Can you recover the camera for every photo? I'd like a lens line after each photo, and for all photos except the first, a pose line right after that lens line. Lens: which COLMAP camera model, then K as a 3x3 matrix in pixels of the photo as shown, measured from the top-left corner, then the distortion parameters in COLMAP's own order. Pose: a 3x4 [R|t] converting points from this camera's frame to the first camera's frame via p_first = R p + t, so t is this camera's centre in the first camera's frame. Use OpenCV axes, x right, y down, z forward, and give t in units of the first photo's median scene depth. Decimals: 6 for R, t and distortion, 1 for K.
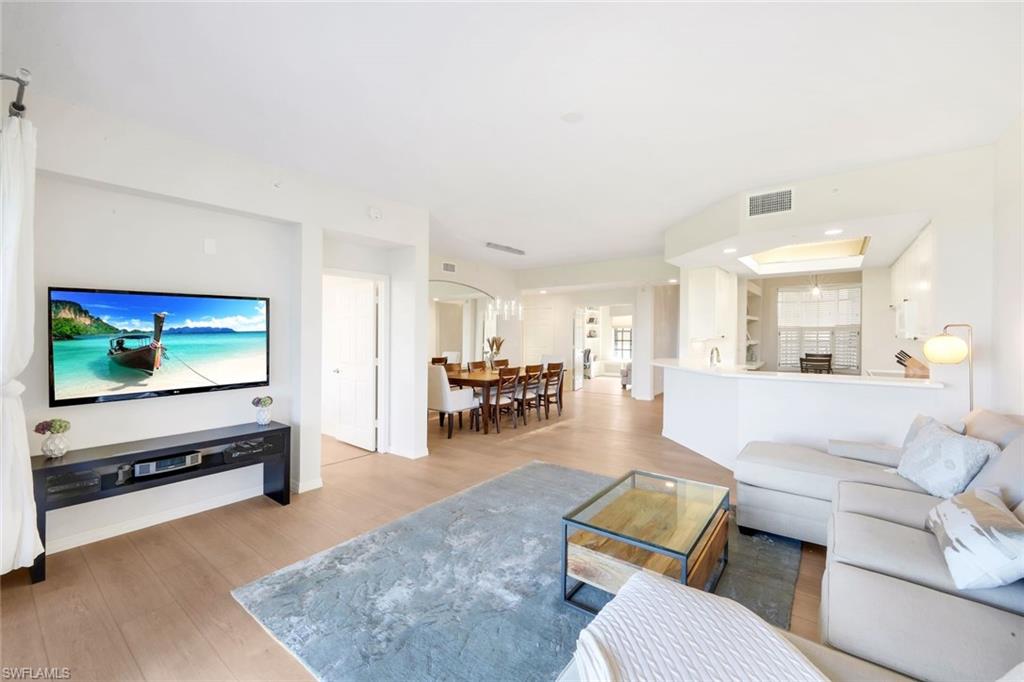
lens RADIAL K [[417.0, 0, 509.5], [0, 417.0, 337.1], [0, 0, 1]] dist [-0.000281, -0.000261]
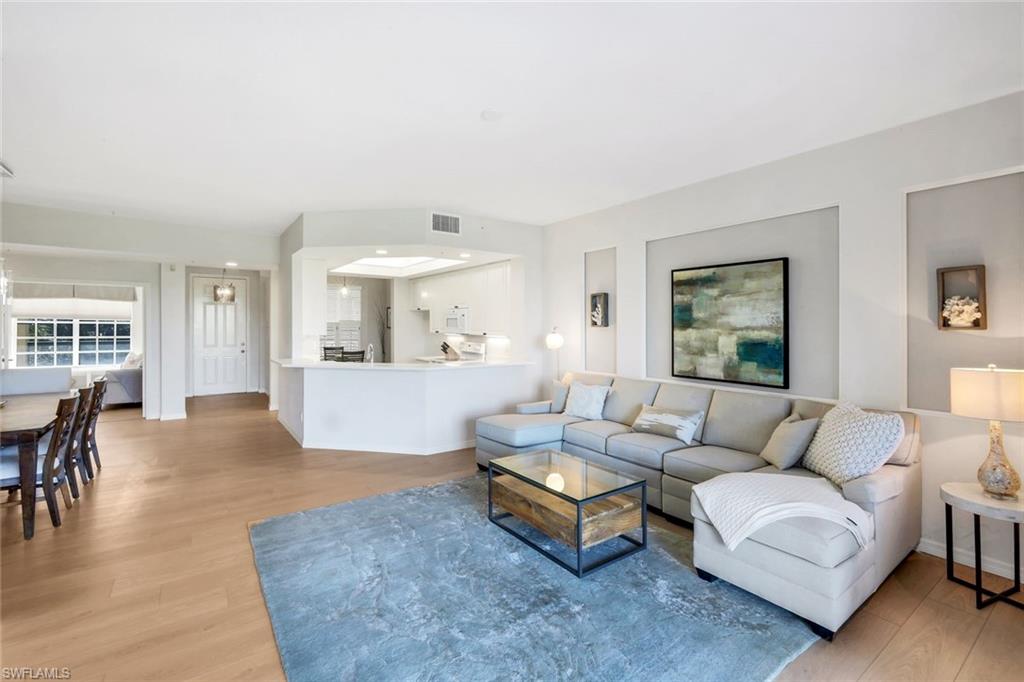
lens RADIAL K [[448.7, 0, 513.5], [0, 448.7, 324.0], [0, 0, 1]] dist [-0.002223, -0.000138]
pose [[0.288040, 0.008314, 0.957582, -0.300541], [0.000678, 0.999960, -0.008886, -0.009133], [-0.957618, 0.003208, 0.288023, 0.228727]]
